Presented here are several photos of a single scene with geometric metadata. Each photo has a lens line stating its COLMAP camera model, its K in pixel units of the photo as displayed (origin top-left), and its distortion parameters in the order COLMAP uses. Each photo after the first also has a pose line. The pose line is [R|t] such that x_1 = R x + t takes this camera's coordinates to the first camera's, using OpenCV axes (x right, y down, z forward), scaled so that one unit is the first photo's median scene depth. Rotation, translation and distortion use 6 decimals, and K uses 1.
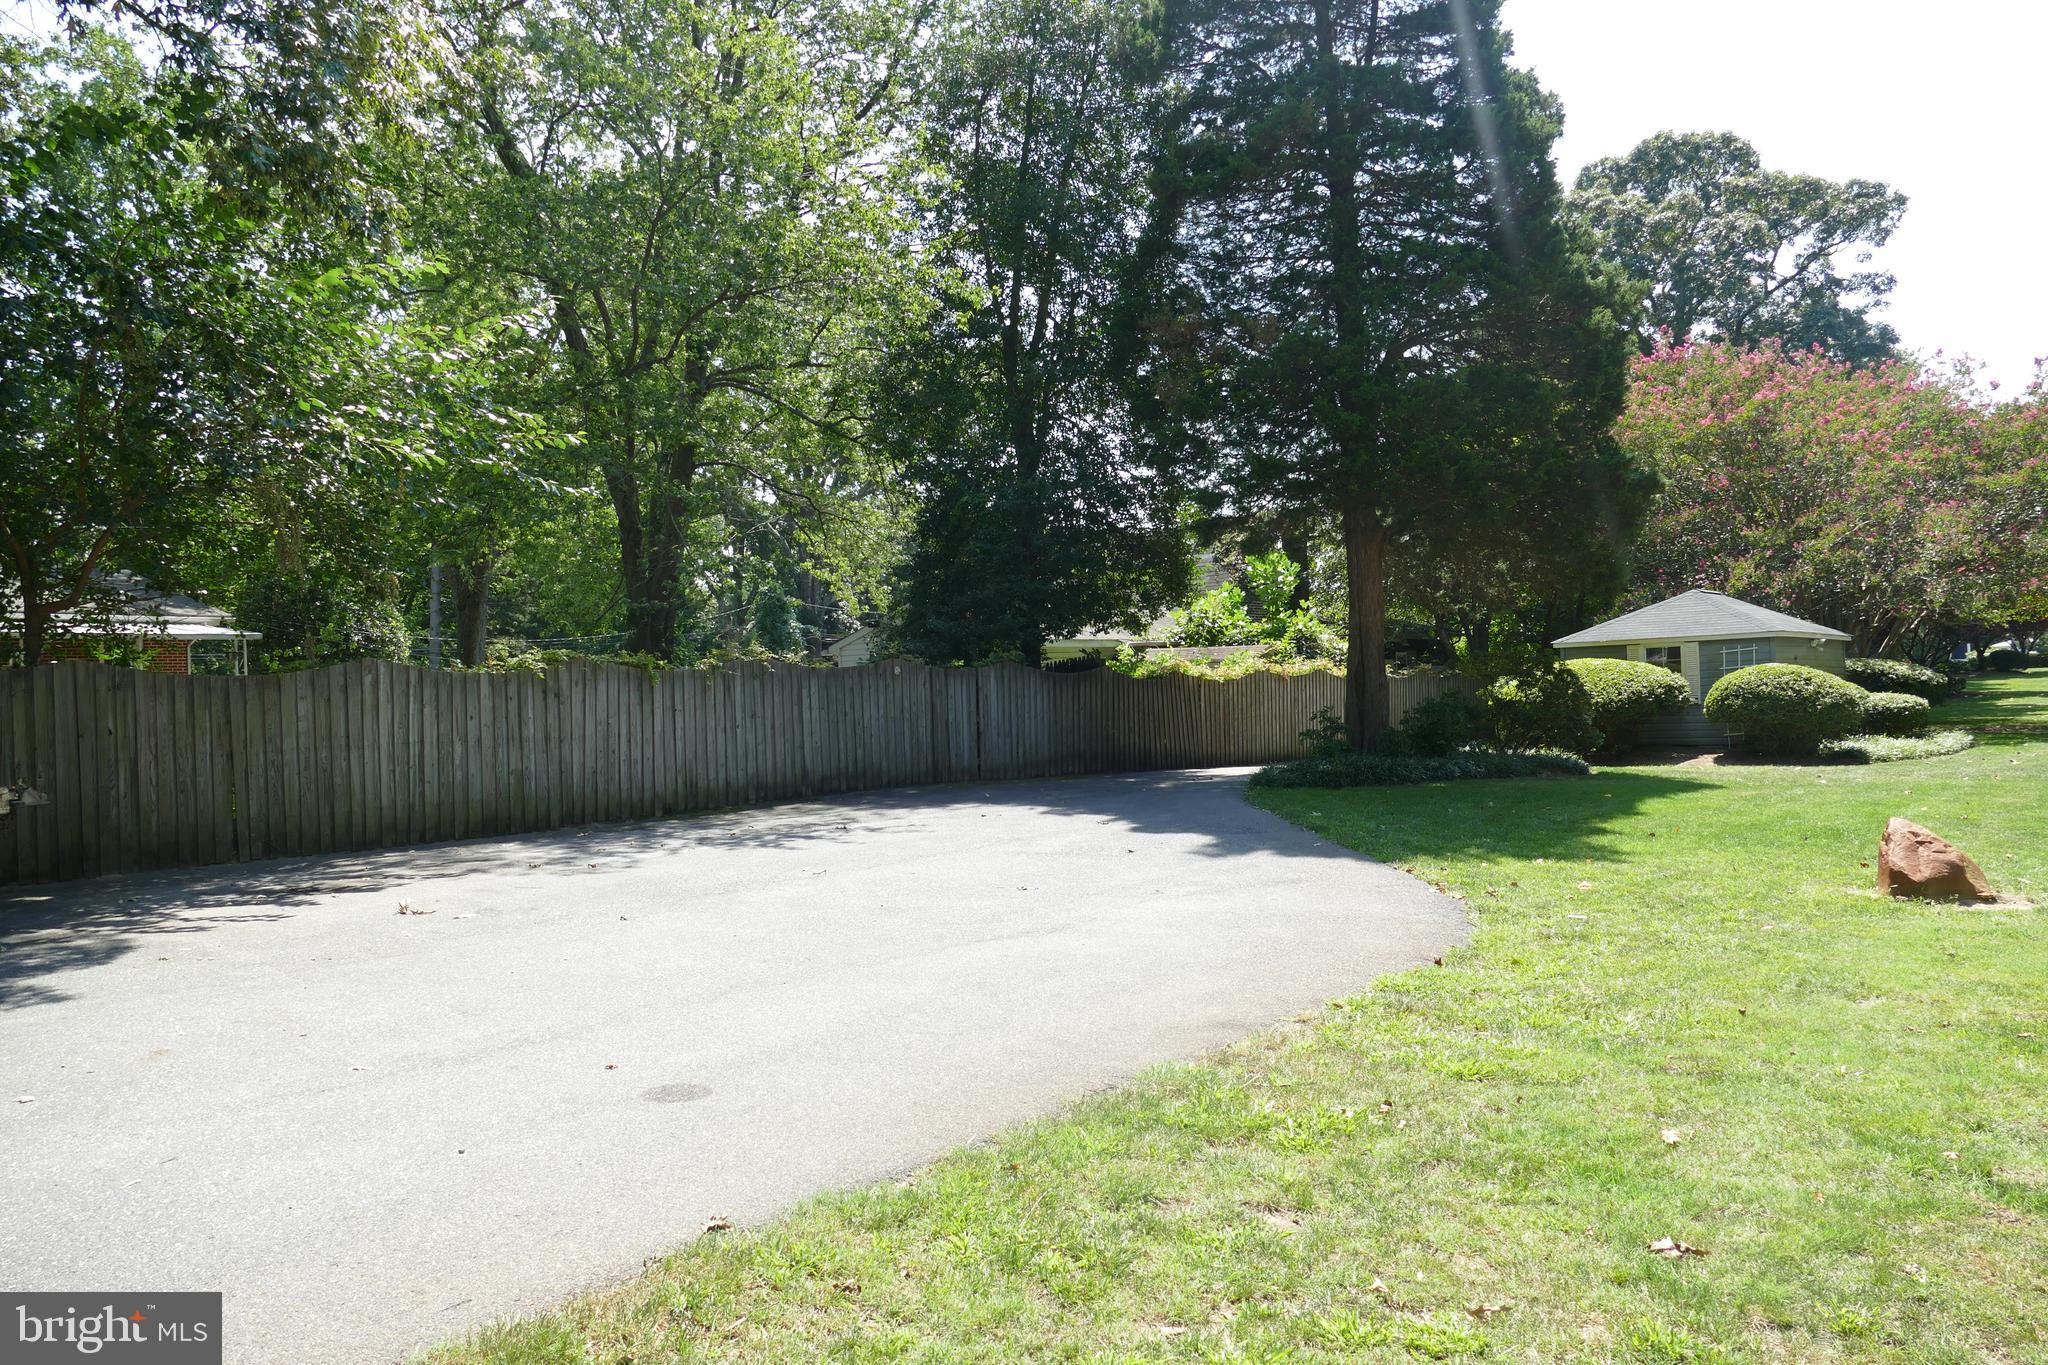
lens RADIAL K [[1490.6, 0, 1017.0], [0, 1490.6, 677.5], [0, 0, 1]] dist [-0.003328, 0.005400]
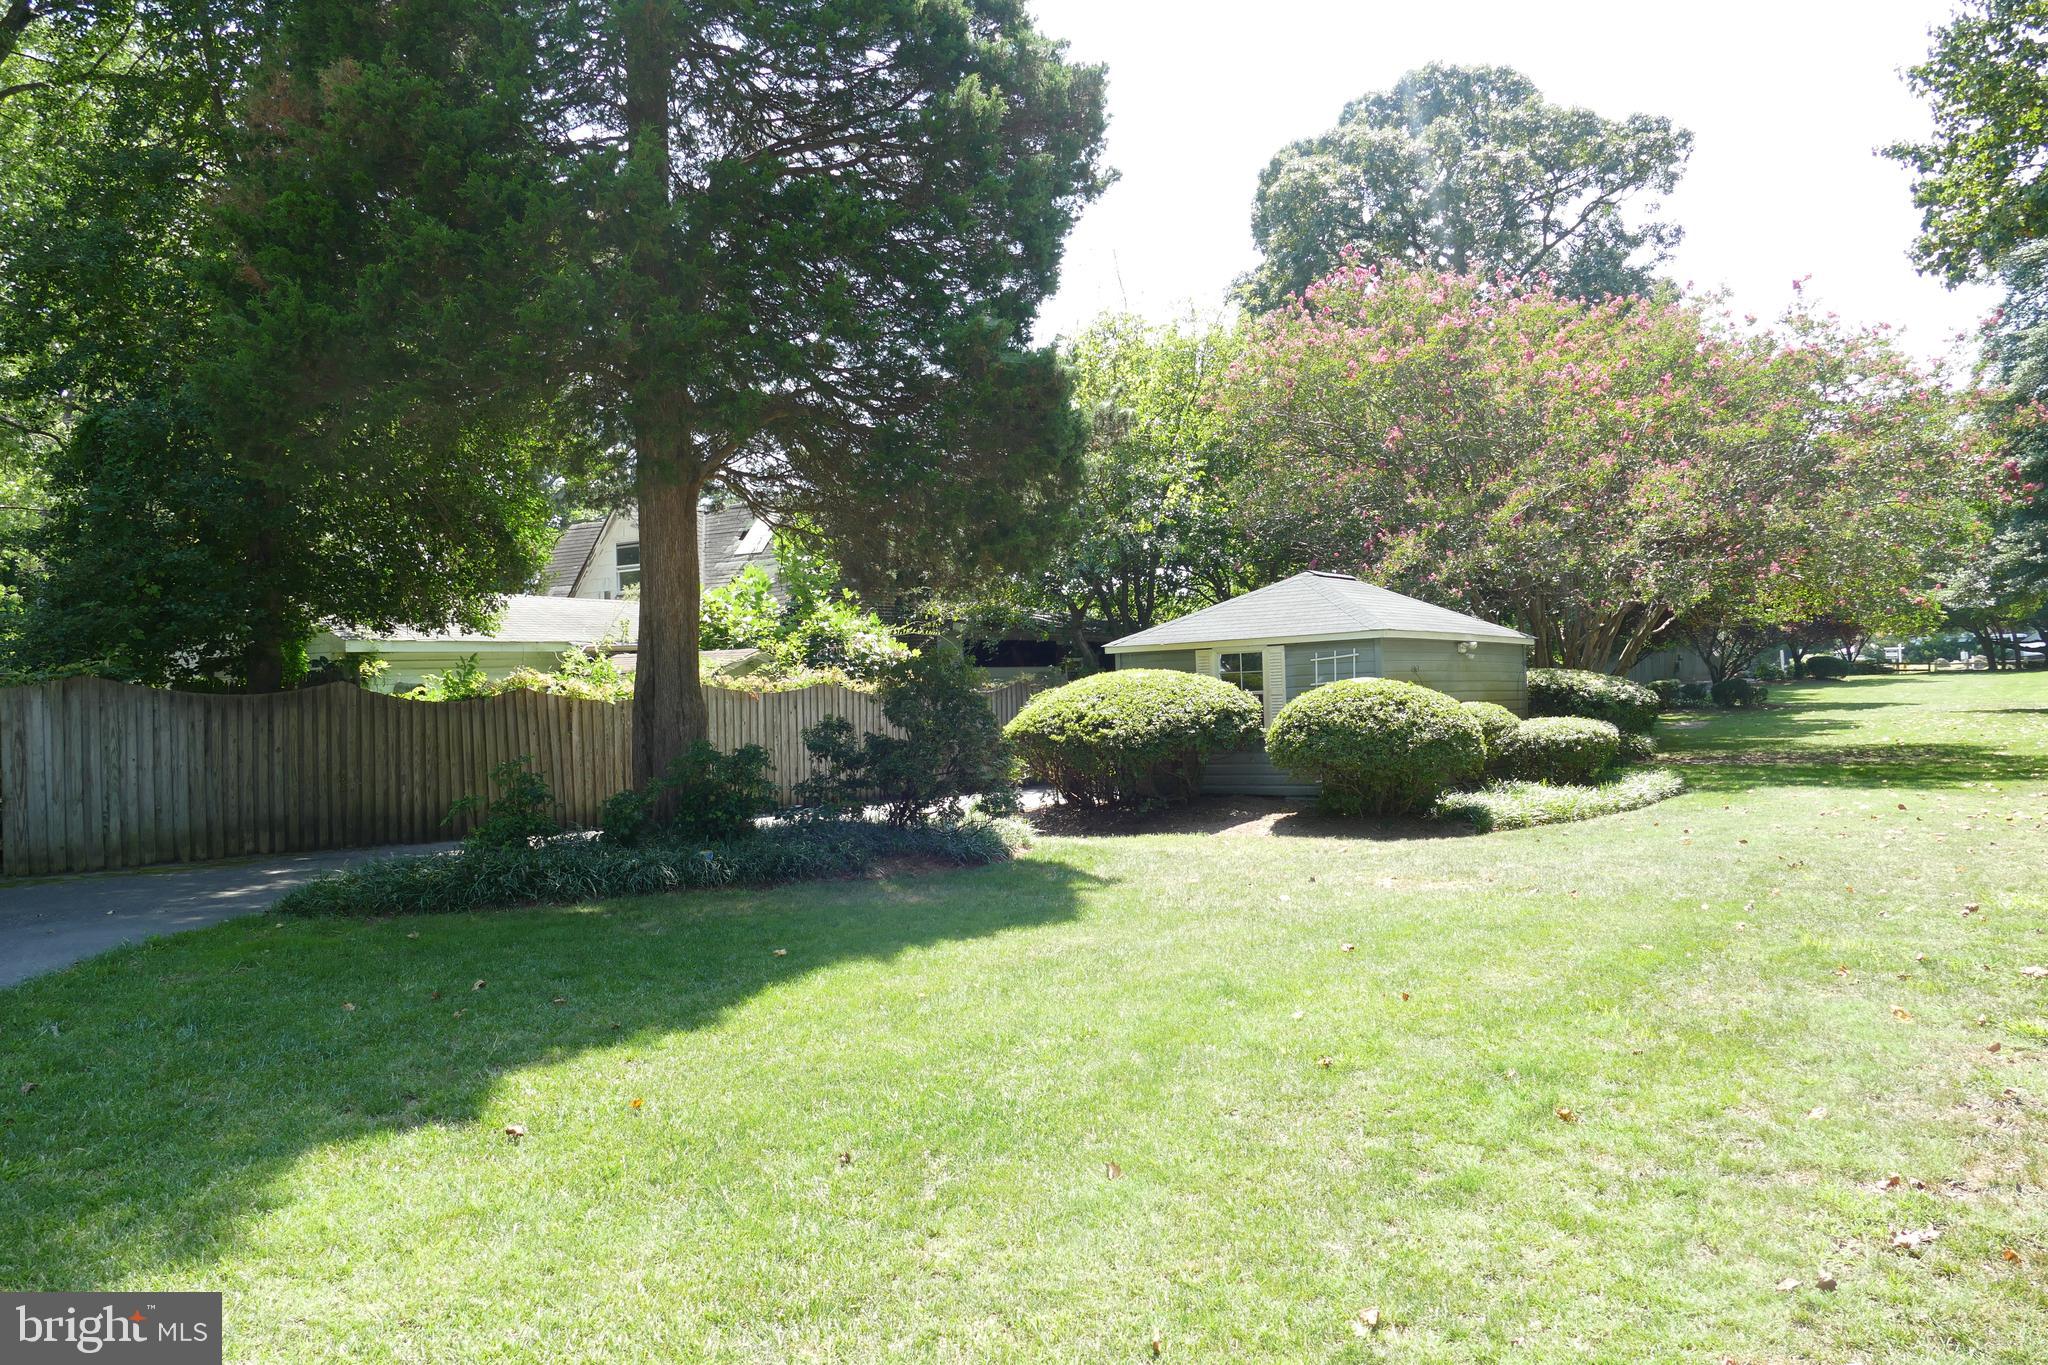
lens RADIAL K [[1490.6, 0, 1017.0], [0, 1490.6, 677.5], [0, 0, 1]] dist [-0.003328, 0.005400]
pose [[0.997643, -0.000558, 0.068612, 0.248715], [0.000799, 0.999994, -0.003478, -0.006040], [-0.068610, 0.003525, 0.997637, 0.280230]]
